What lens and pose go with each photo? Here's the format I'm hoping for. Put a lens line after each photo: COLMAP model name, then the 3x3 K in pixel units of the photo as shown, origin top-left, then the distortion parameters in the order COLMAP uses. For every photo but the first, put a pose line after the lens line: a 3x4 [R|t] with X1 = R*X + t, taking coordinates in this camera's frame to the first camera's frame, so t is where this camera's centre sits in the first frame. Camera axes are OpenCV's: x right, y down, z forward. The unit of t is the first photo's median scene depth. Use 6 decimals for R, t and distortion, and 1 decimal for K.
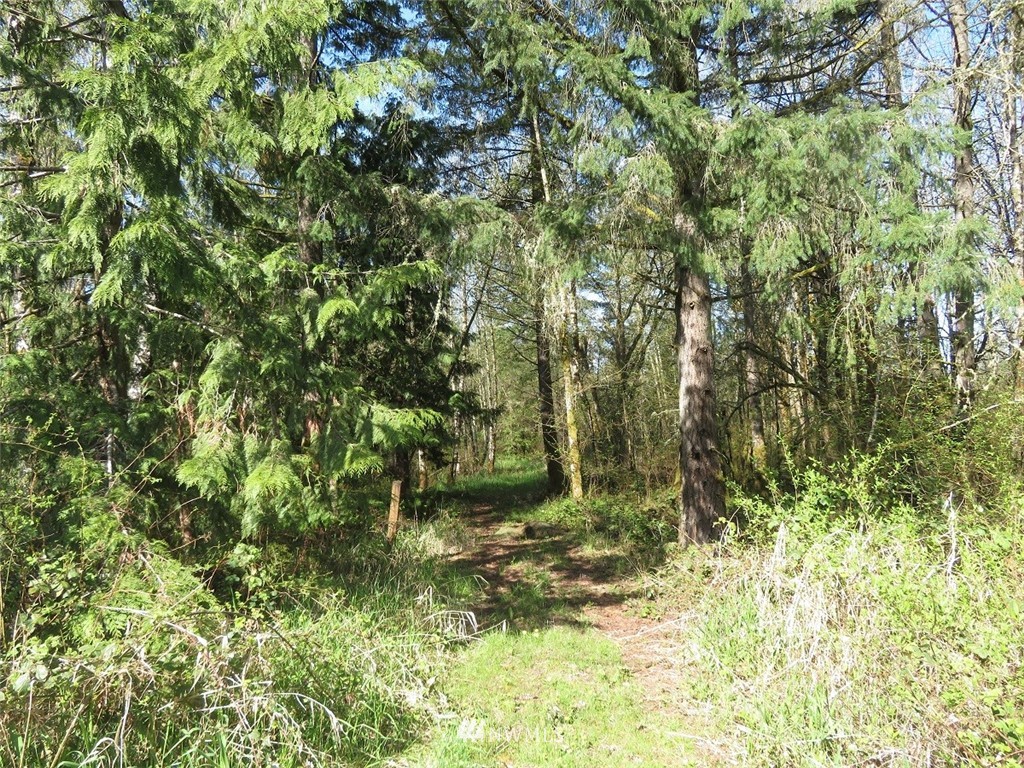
lens RADIAL K [[740.7, 0, 512.0], [0, 740.7, 384.0], [0, 0, 1]] dist [-0.007213, -0.002035]
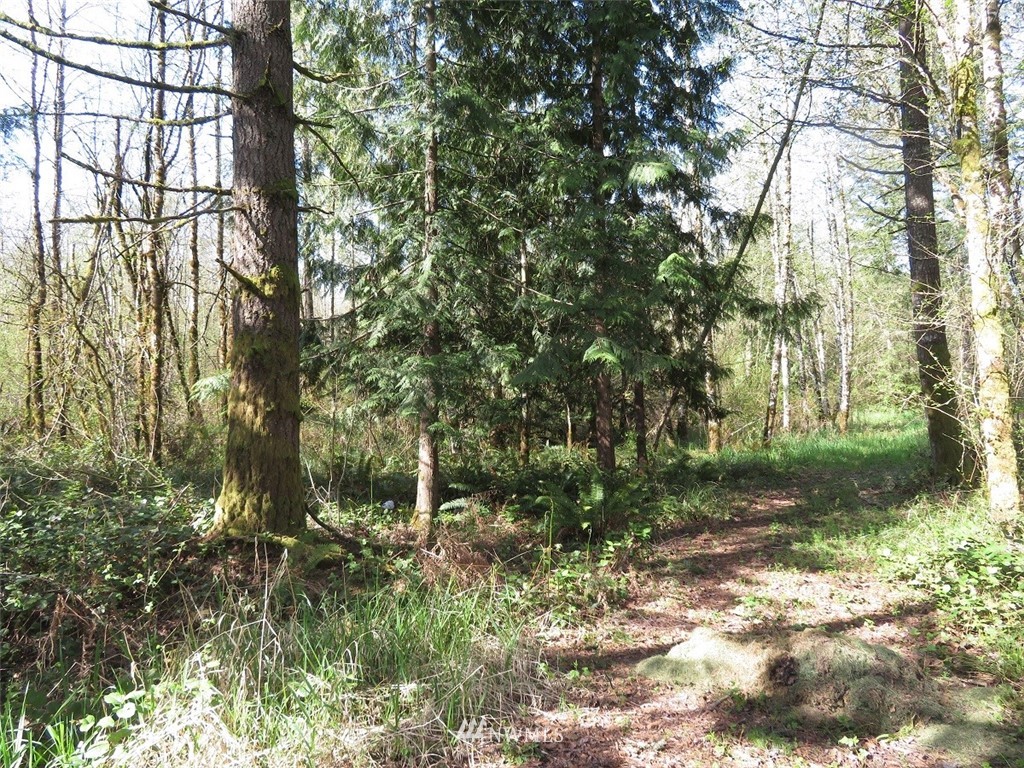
lens RADIAL K [[710.9, 0, 512.0], [0, 710.9, 384.0], [0, 0, 1]] dist [-0.002606, -0.003713]
pose [[0.871917, -0.003996, -0.489637, 0.041615], [0.035413, 0.997863, 0.054916, 0.054309], [0.488371, -0.065222, 0.870195, 0.502624]]
